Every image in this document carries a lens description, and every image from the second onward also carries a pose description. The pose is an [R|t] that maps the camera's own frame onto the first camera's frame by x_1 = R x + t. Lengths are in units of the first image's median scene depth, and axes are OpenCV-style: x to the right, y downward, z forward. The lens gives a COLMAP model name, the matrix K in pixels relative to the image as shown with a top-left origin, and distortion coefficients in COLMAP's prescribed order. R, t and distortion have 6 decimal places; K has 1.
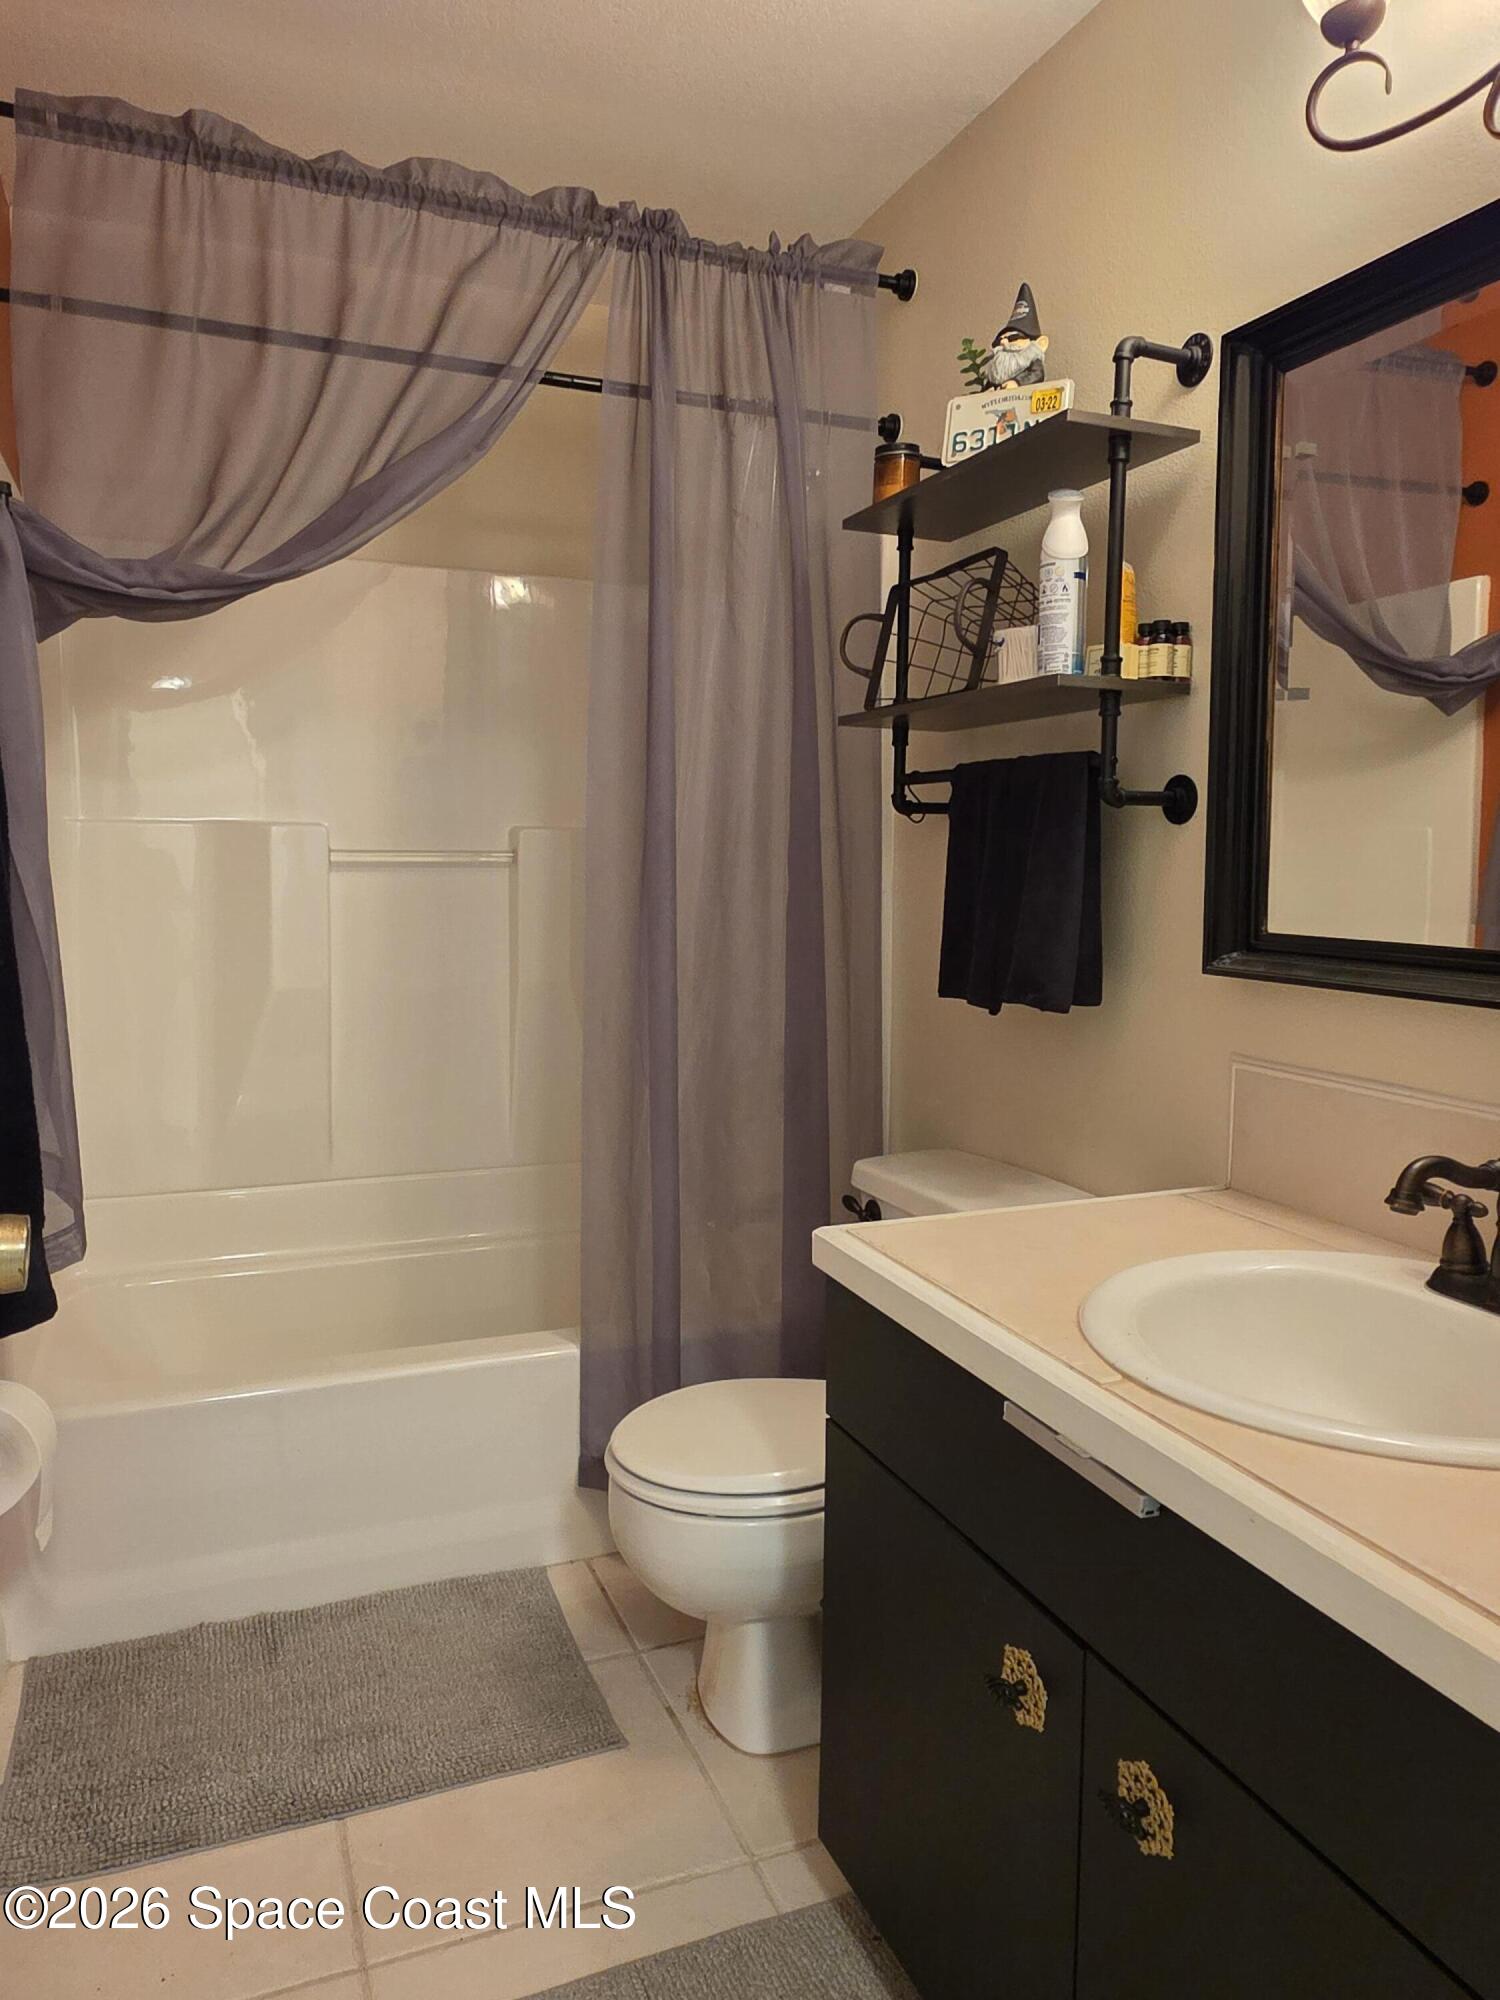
lens RADIAL K [[1366.8, 0, 750.0], [0, 1366.8, 1000.0], [0, 0, 1]] dist [-0.001738, -0.000508]
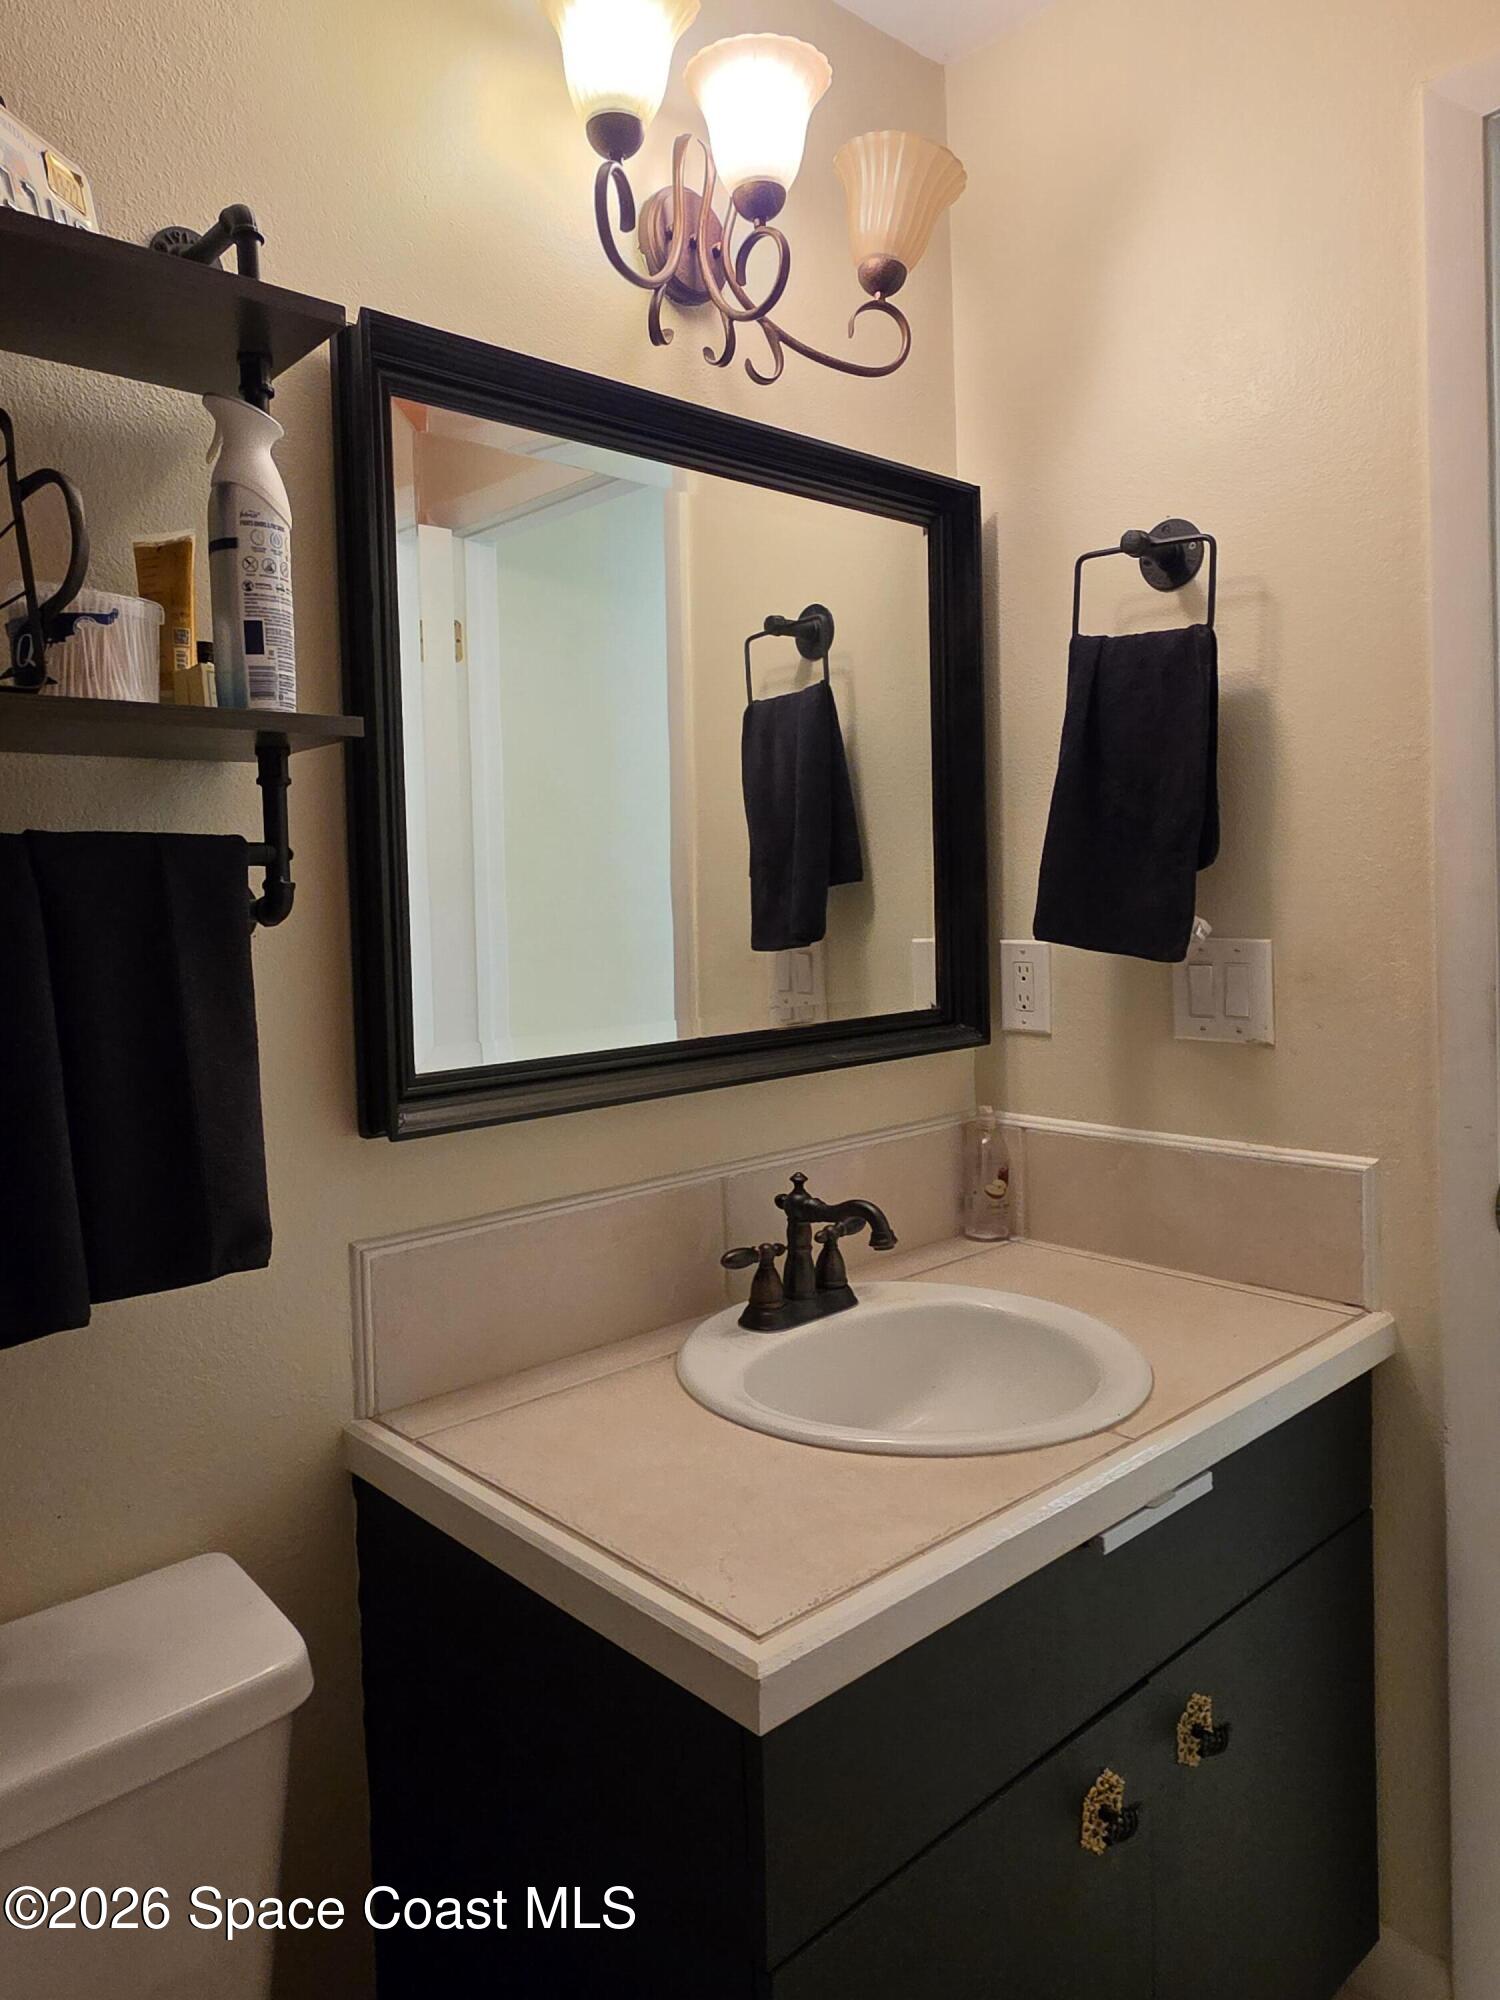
lens RADIAL K [[1366.8, 0, 750.0], [0, 1366.8, 1000.0], [0, 0, 1]] dist [-0.001738, -0.000508]
pose [[-0.337185, -0.083630, 0.937717, -0.524685], [0.132631, 0.981893, 0.135261, -0.210351], [-0.932049, 0.169978, -0.319988, 1.286202]]
